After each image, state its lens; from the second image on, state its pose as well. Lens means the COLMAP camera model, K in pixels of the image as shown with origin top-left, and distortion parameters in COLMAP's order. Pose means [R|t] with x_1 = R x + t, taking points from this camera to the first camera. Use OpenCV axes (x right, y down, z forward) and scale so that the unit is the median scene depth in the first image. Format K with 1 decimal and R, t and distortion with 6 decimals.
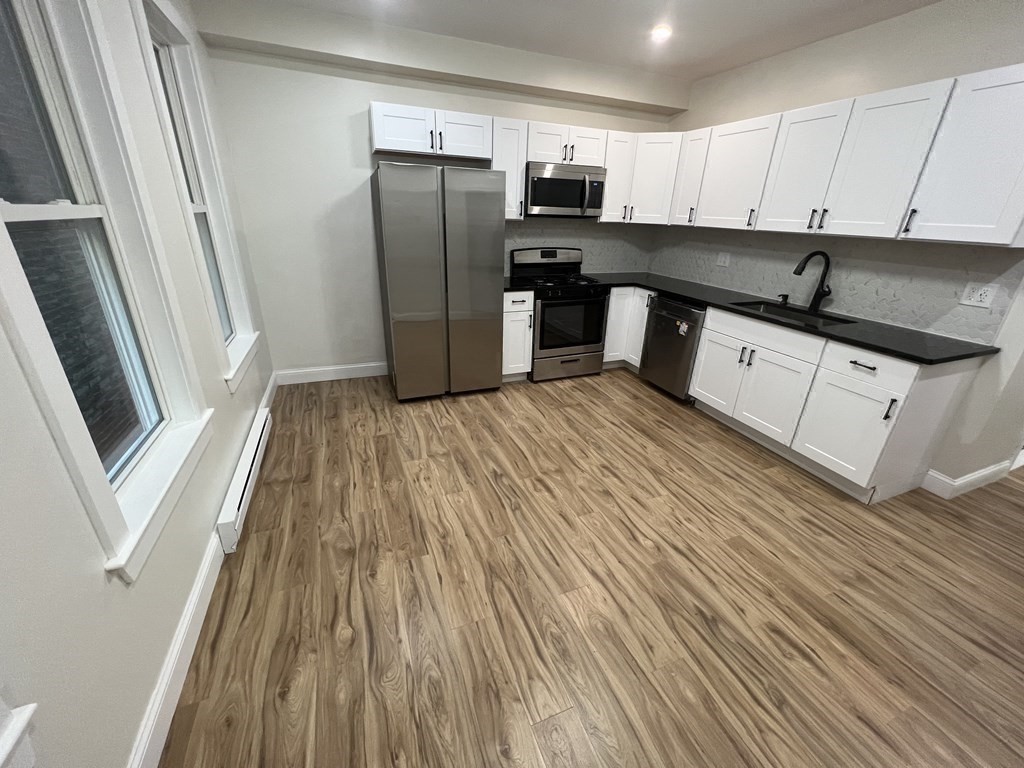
lens RADIAL K [[408.5, 0, 512.5], [0, 408.5, 384.3], [0, 0, 1]] dist [-0.002921, 0.000929]
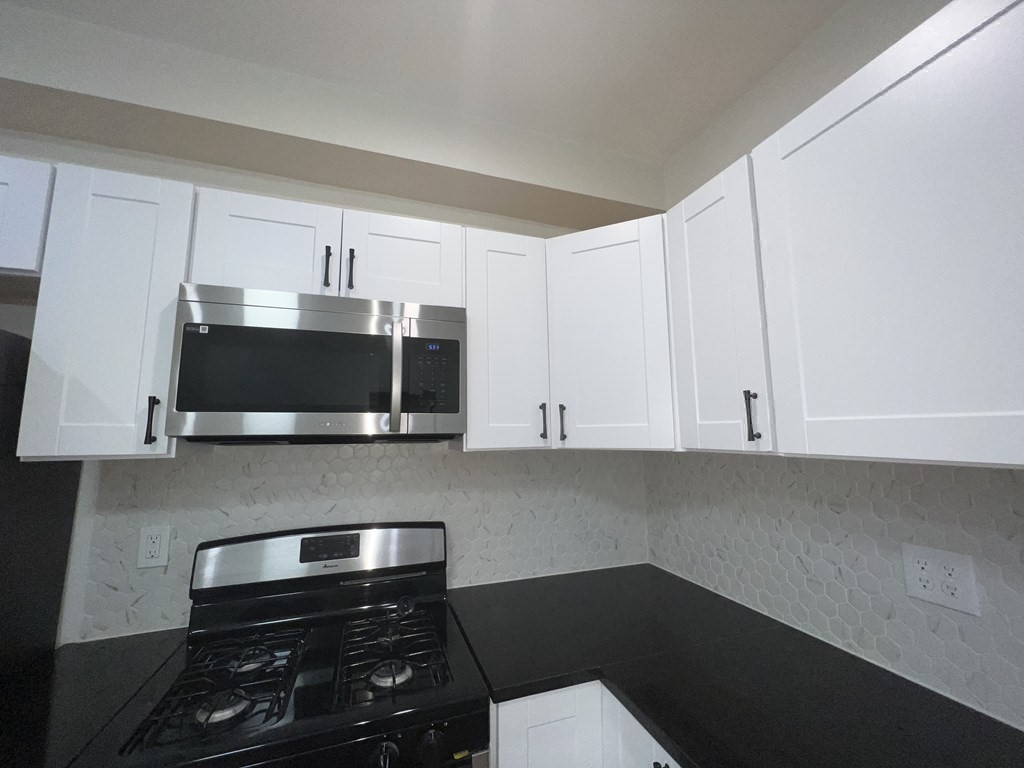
lens RADIAL K [[408.5, 0, 514.0], [0, 408.5, 383.4], [0, 0, 1]] dist [-0.002921, 0.000929]
pose [[0.998084, -0.046648, -0.040652, 0.325972], [0.019925, 0.864296, -0.502589, -0.335931], [0.058580, 0.500816, 0.863569, 0.835118]]
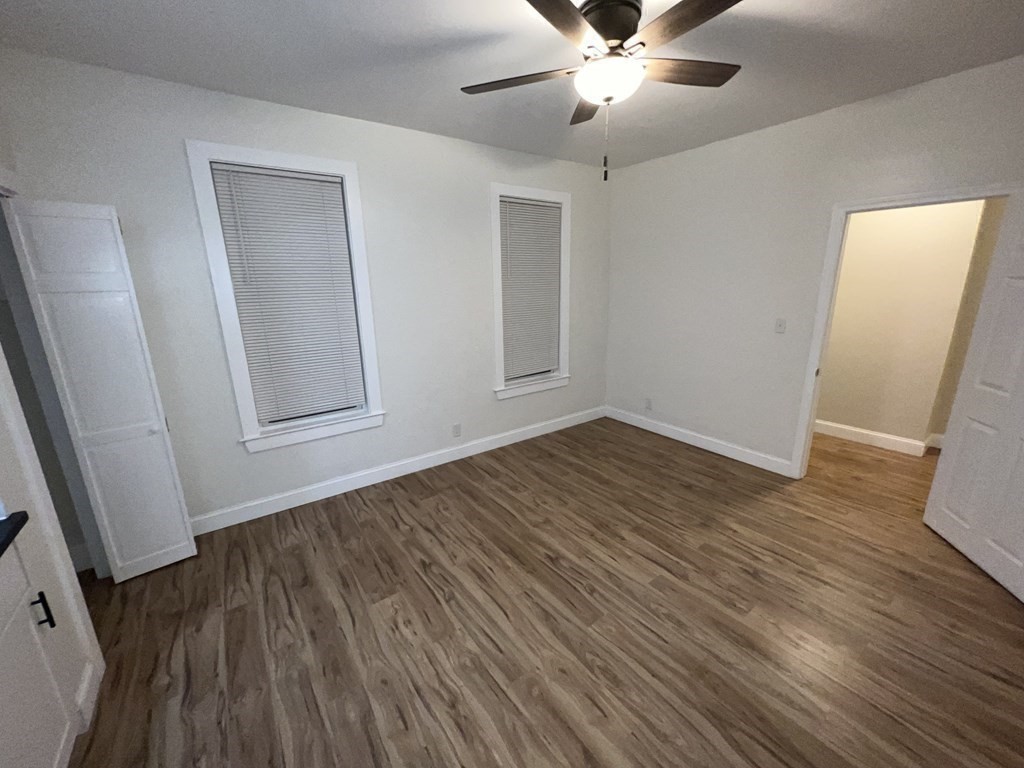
lens RADIAL K [[408.5, 0, 512.1], [0, 408.5, 385.2], [0, 0, 1]] dist [-0.002921, 0.000929]
pose [[0.970363, -0.103662, 0.218289, 0.271153], [0.139494, 0.977905, -0.155703, 0.116189], [-0.197326, 0.181538, 0.963383, -0.288981]]
